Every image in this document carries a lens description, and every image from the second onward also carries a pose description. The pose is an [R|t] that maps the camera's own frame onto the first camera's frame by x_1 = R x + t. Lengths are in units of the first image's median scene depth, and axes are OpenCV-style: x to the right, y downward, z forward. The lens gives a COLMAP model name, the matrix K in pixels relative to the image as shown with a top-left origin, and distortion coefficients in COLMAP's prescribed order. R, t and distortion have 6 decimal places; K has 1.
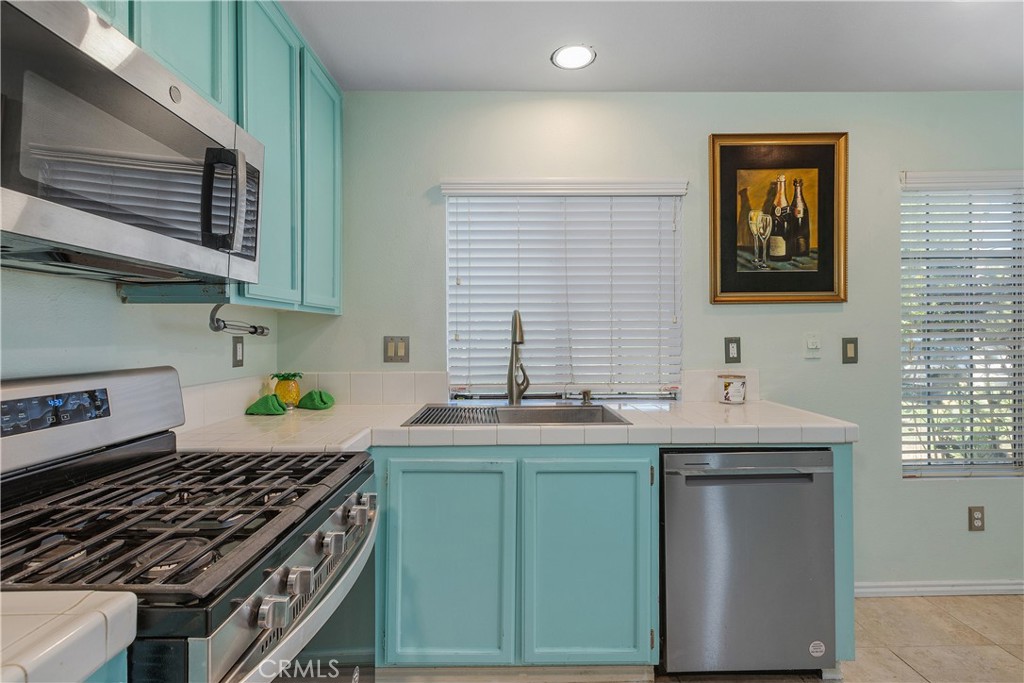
lens RADIAL K [[480.7, 0, 513.0], [0, 480.7, 334.9], [0, 0, 1]] dist [0.002310, -0.000224]
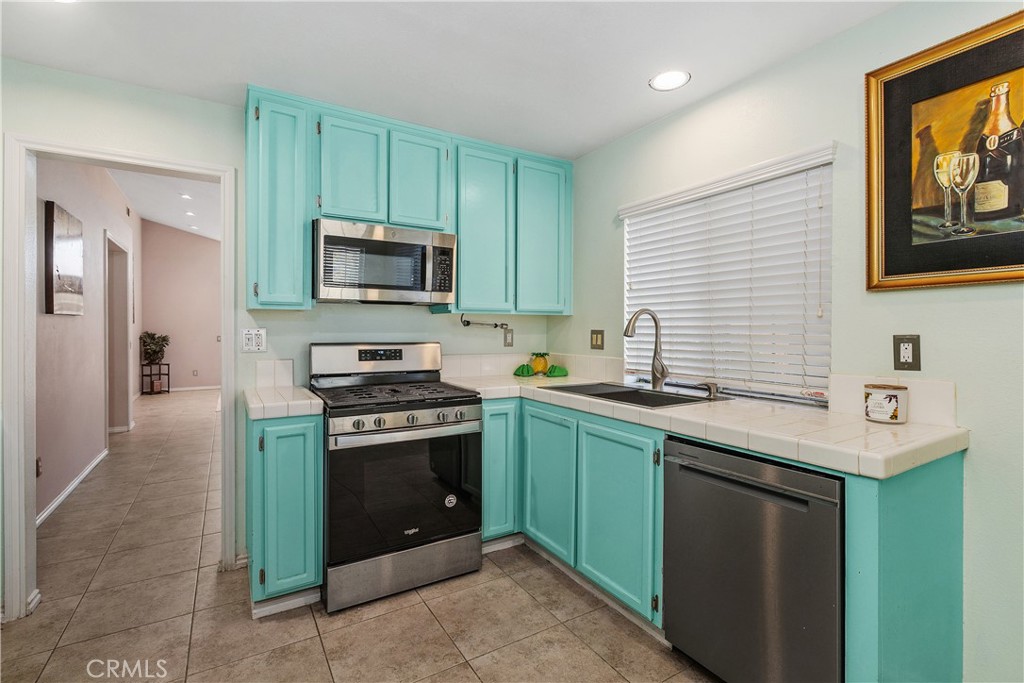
lens RADIAL K [[465.5, 0, 512.1], [0, 465.5, 329.7], [0, 0, 1]] dist [0.001756, -0.000567]
pose [[0.512470, 0.006865, -0.858678, 0.761687], [-0.006182, 0.999972, 0.004305, -0.002286], [0.858683, 0.003102, 0.512497, 0.118681]]
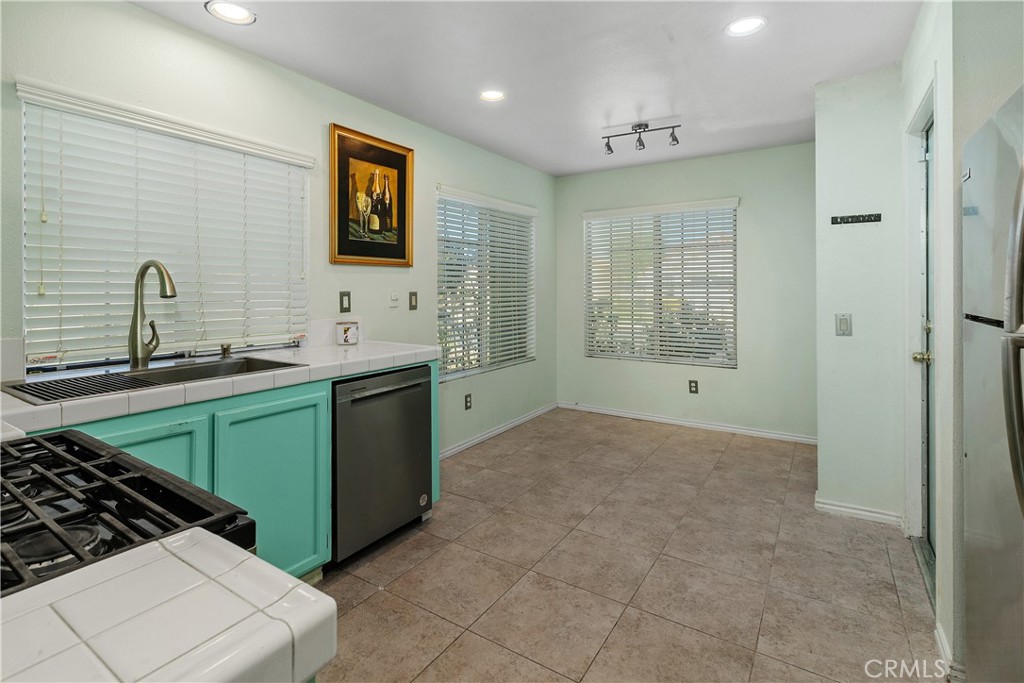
lens RADIAL K [[483.4, 0, 509.0], [0, 483.4, 287.3], [0, 0, 1]] dist [0.000145, 0.000098]
pose [[0.556616, 0.008904, 0.830722, -0.341793], [-0.000743, 0.999947, -0.010220, 0.006448], [-0.830770, 0.005071, 0.556593, -0.040586]]
